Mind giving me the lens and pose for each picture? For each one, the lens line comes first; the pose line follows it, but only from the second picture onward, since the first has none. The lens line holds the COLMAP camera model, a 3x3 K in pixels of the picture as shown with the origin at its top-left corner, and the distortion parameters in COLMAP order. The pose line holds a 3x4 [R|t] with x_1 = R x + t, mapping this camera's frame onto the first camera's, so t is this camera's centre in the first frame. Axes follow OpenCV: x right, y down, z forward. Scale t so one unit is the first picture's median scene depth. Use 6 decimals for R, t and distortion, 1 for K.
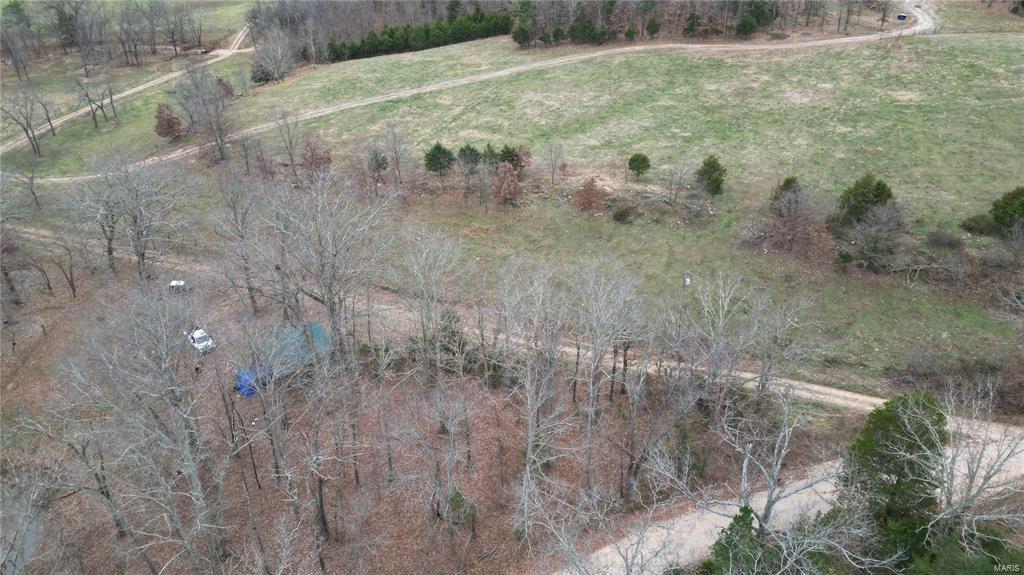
lens RADIAL K [[717.7, 0, 516.1], [0, 717.7, 285.5], [0, 0, 1]] dist [0.091313, -0.097808]
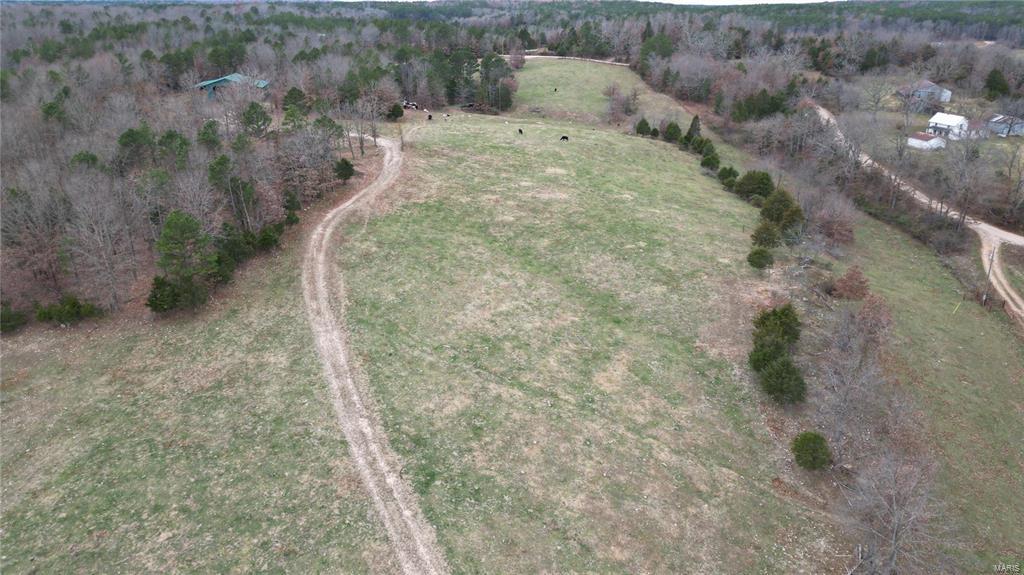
lens RADIAL K [[703.7, 0, 512.0], [0, 703.7, 287.5], [0, 0, 1]] dist [0.082971, -0.055563]
pose [[-0.058431, -0.356480, 0.932474, -0.611569], [0.509971, 0.792337, 0.334862, -0.541625], [-0.858205, 0.495100, 0.135498, 1.024240]]
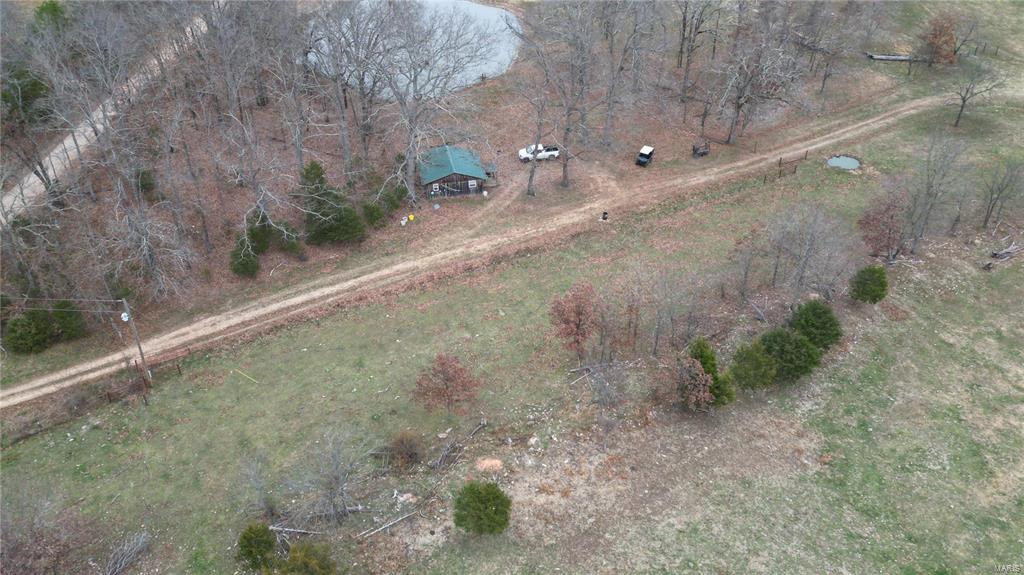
lens RADIAL K [[825.1, 0, 516.2], [0, 825.1, 291.0], [0, 0, 1]] dist [0.123743, -0.171797]
pose [[-0.571824, 0.487362, -0.659921, 0.348639], [-0.415070, 0.521982, 0.745152, -0.498277], [0.707626, 0.700009, -0.096193, 0.850389]]
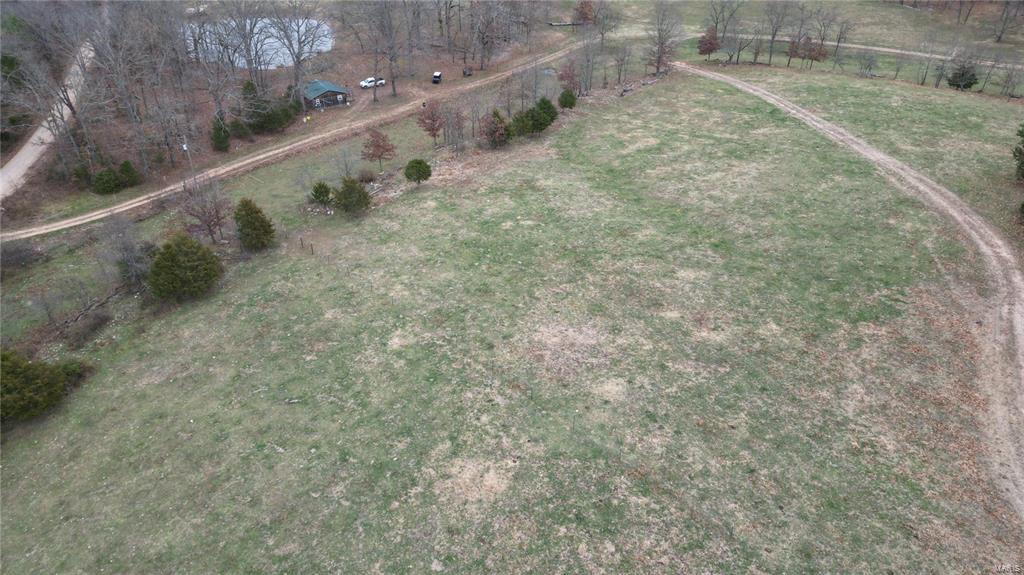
lens RADIAL K [[717.7, 0, 516.1], [0, 717.7, 285.5], [0, 0, 1]] dist [0.091313, -0.097808]
pose [[-0.261632, 0.541808, -0.798745, 0.784480], [-0.490307, 0.638222, 0.593524, -0.564325], [0.831353, 0.546915, 0.098673, 0.949065]]
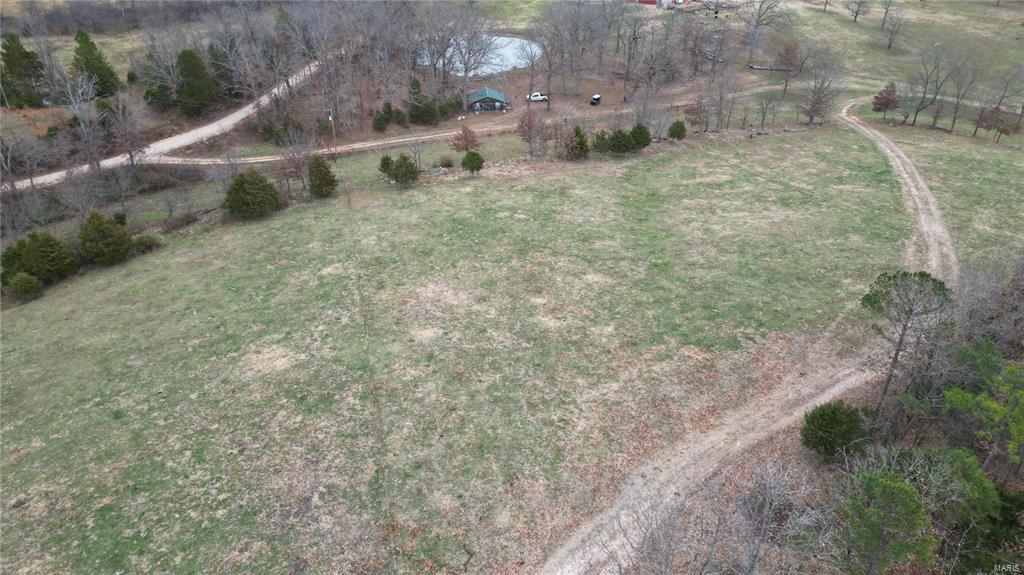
lens RADIAL K [[717.7, 0, 516.1], [0, 717.7, 285.5], [0, 0, 1]] dist [0.091313, -0.097808]
pose [[-0.653540, 0.396915, -0.644472, 0.732599], [-0.379569, 0.564799, 0.732755, -0.717324], [0.654838, 0.723506, -0.218462, 1.204164]]
